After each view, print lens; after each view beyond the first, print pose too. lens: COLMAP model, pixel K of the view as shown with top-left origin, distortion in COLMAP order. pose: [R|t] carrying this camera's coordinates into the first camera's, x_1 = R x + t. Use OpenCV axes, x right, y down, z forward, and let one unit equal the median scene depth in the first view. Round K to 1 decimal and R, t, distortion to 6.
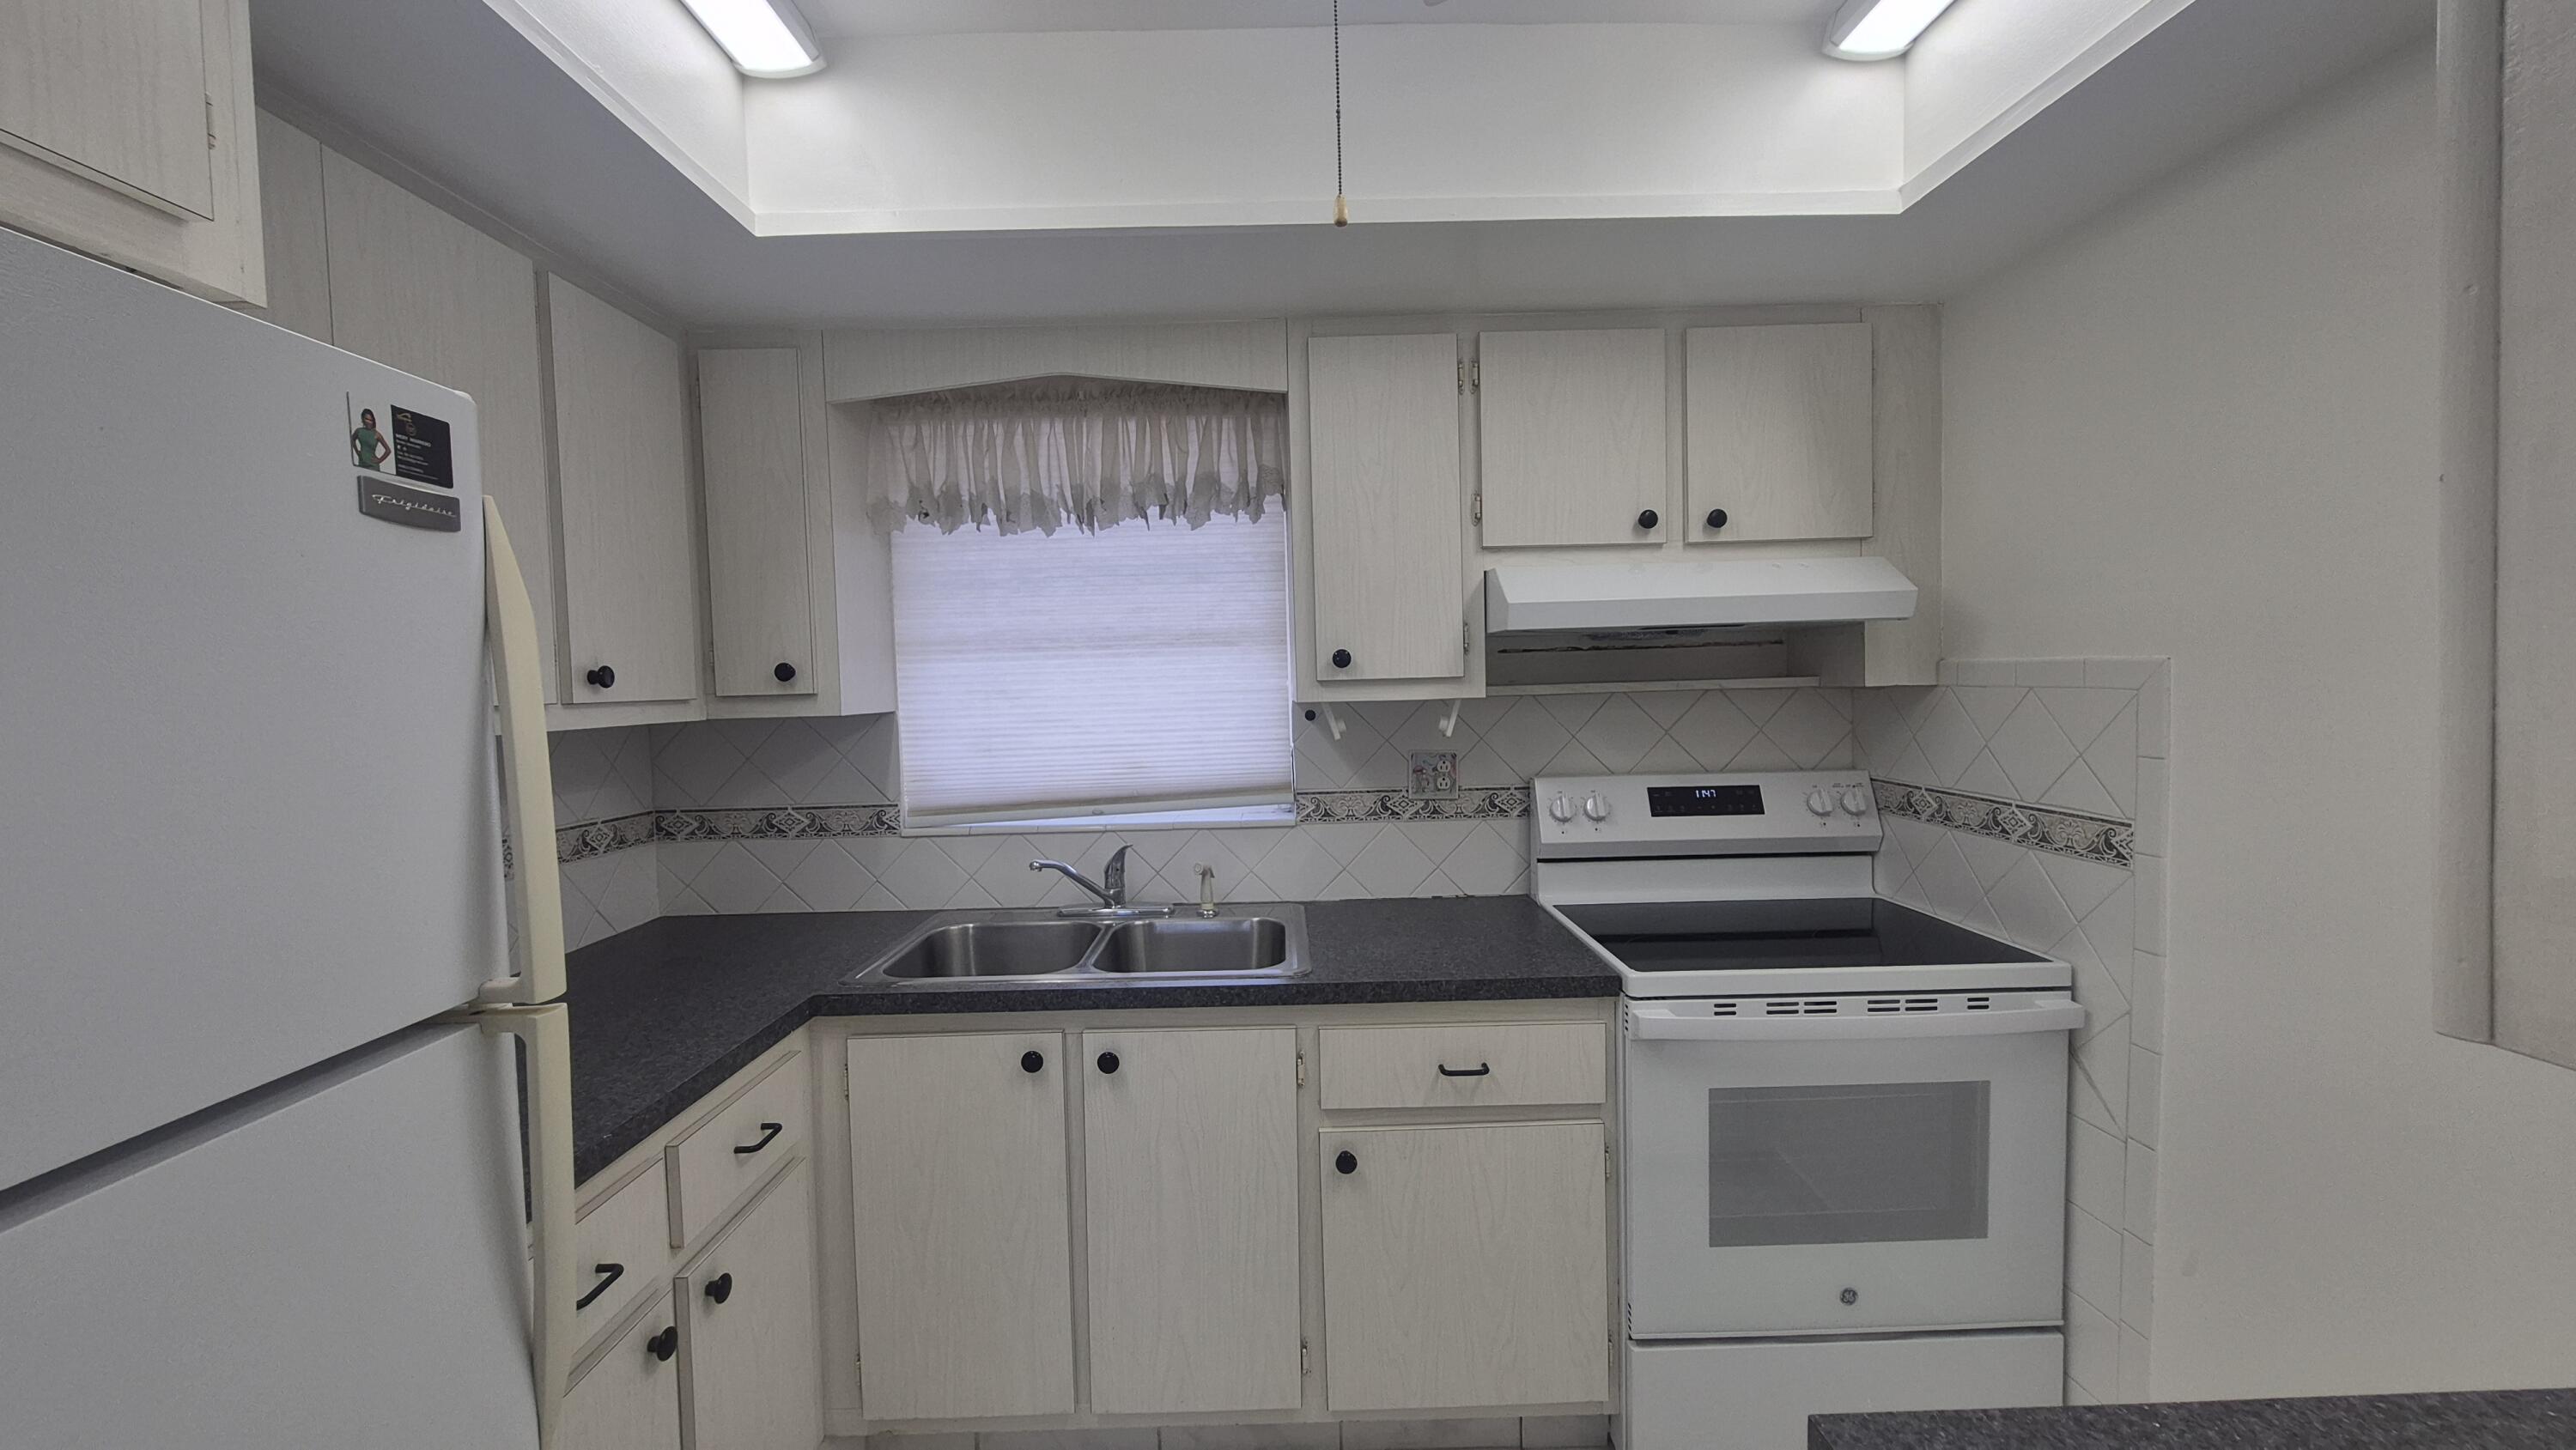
lens RADIAL K [[1014.6, 0, 1282.2], [0, 1014.6, 729.3], [0, 0, 1]] dist [0.006916, -0.002209]
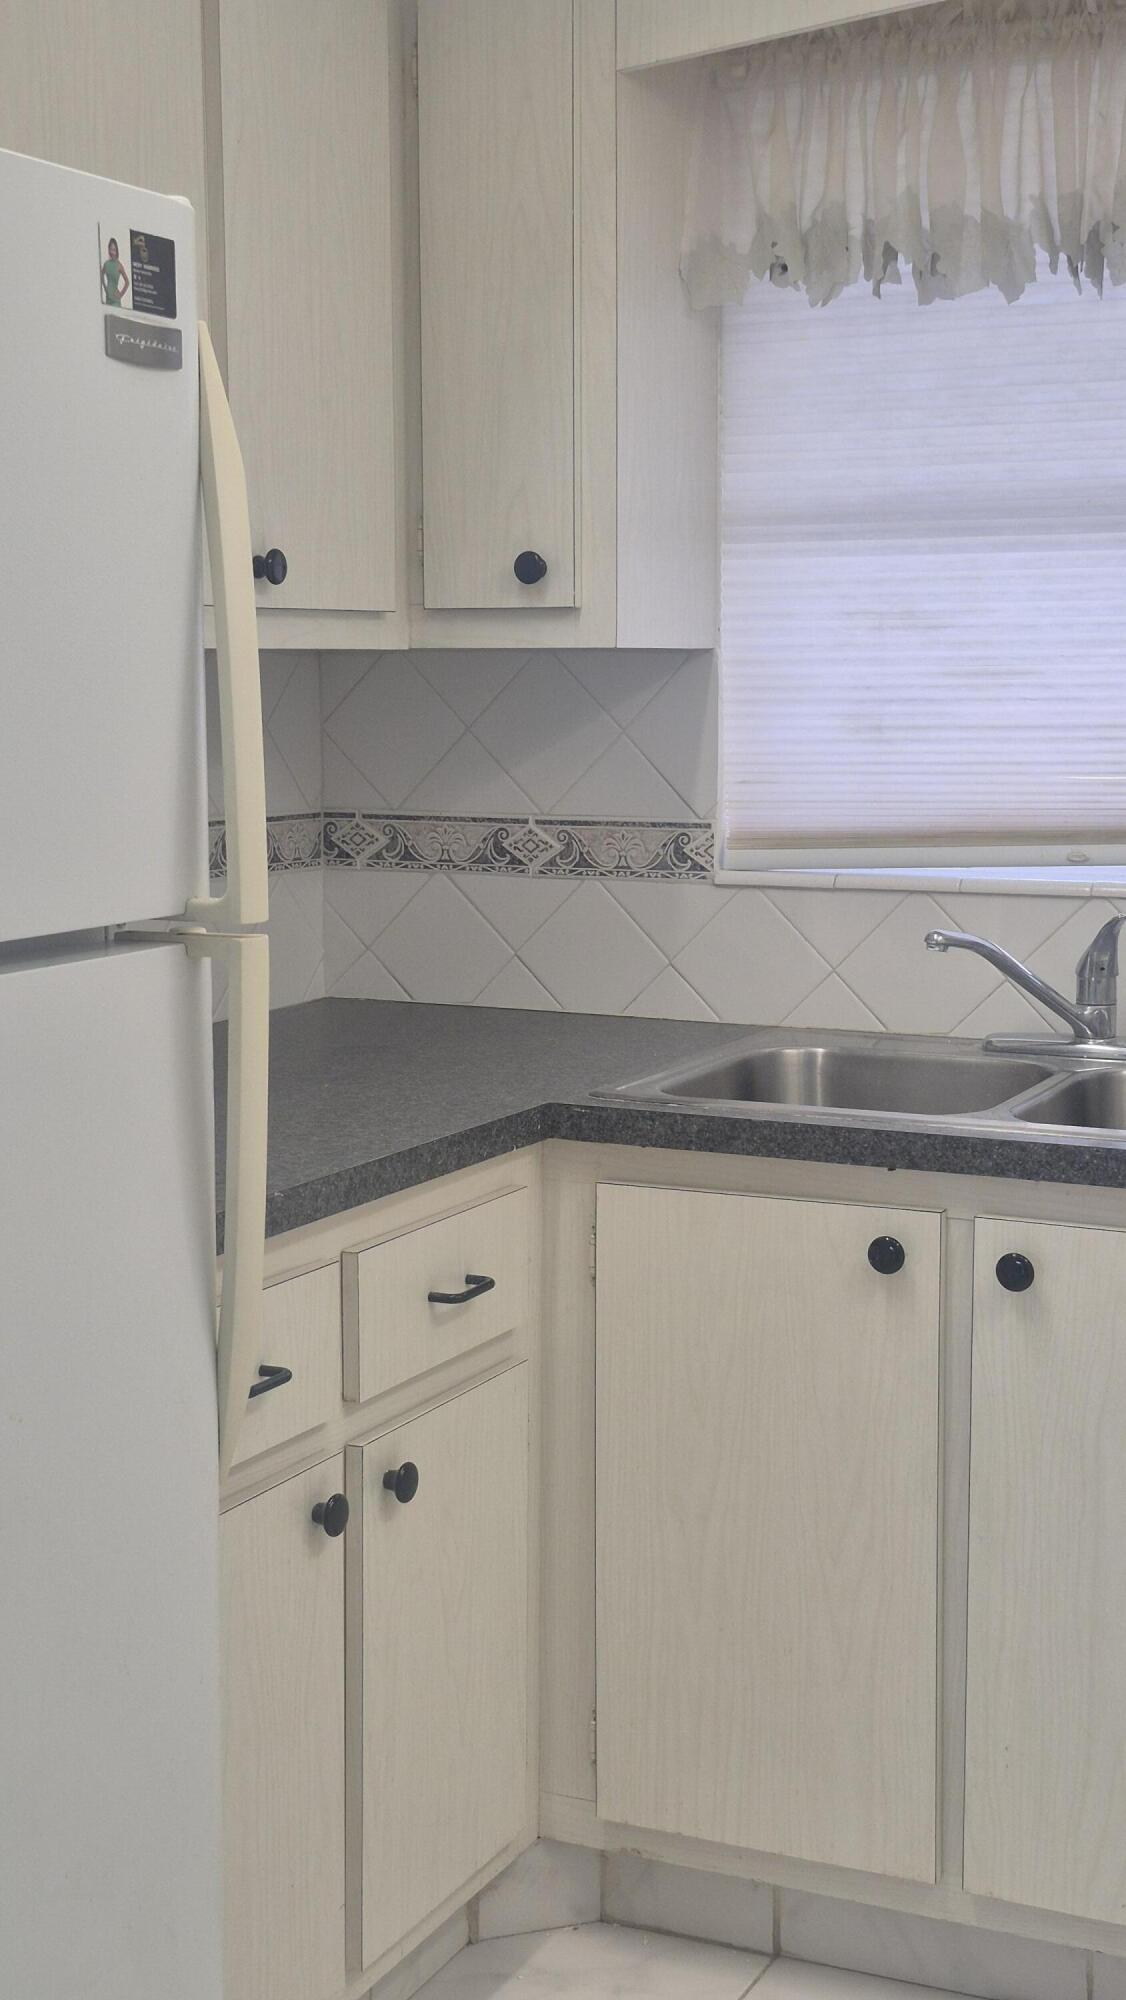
lens RADIAL K [[2700.6, 0, 587.2], [0, 2700.6, 977.2], [0, 0, 1]] dist [0.126873, 0.000000]
pose [[0.903104, 0.074126, -0.422976, 0.202424], [-0.041779, 0.995483, 0.085254, 0.041850], [0.427385, -0.059321, 0.902121, -0.378293]]
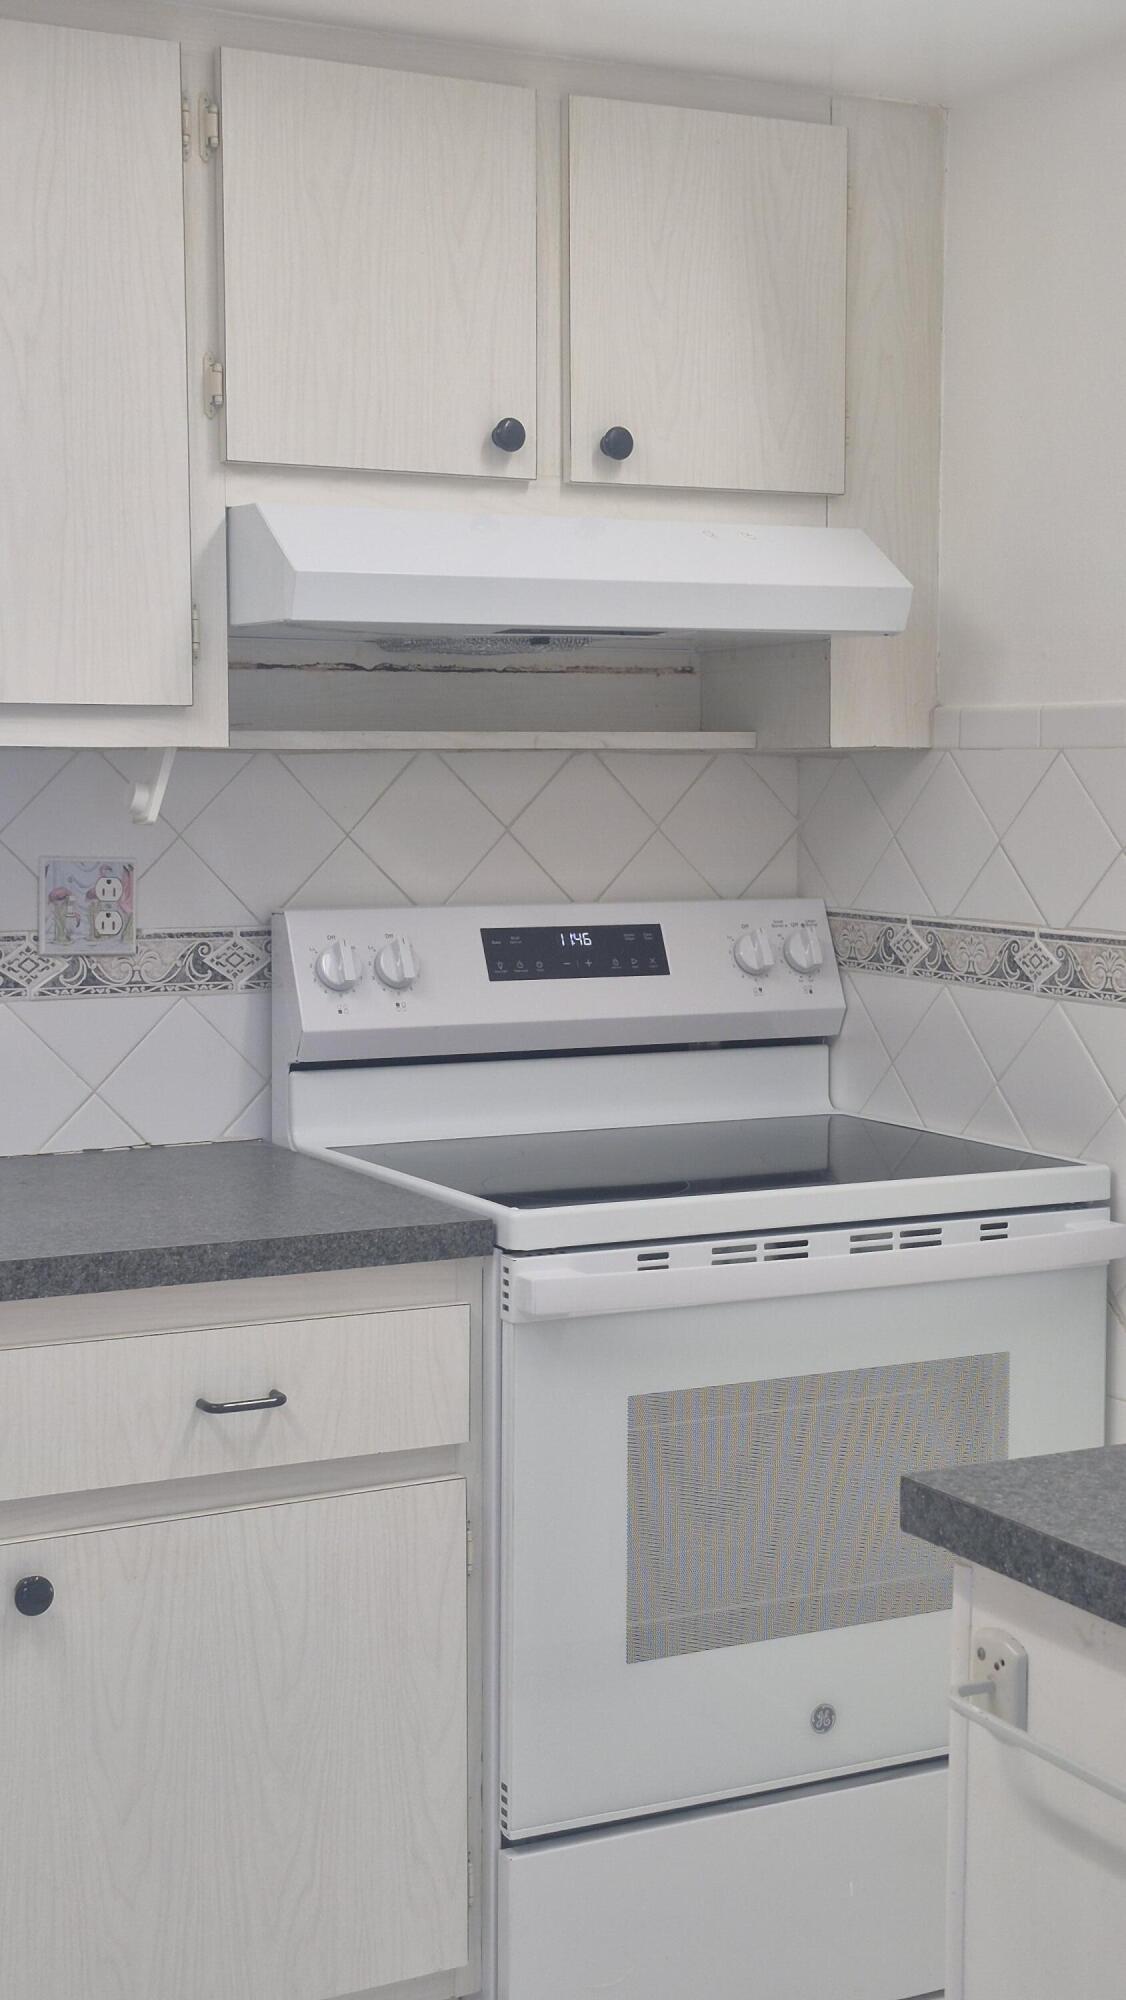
lens RADIAL K [[2700.6, 0, 546.1], [0, 2700.6, 979.3], [0, 0, 1]] dist [0.126873, 0.000000]
pose [[0.894223, -0.010187, 0.447506, -0.292920], [-0.001002, 0.999693, 0.024759, 0.056163], [-0.447621, -0.022588, 0.893938, -0.352985]]
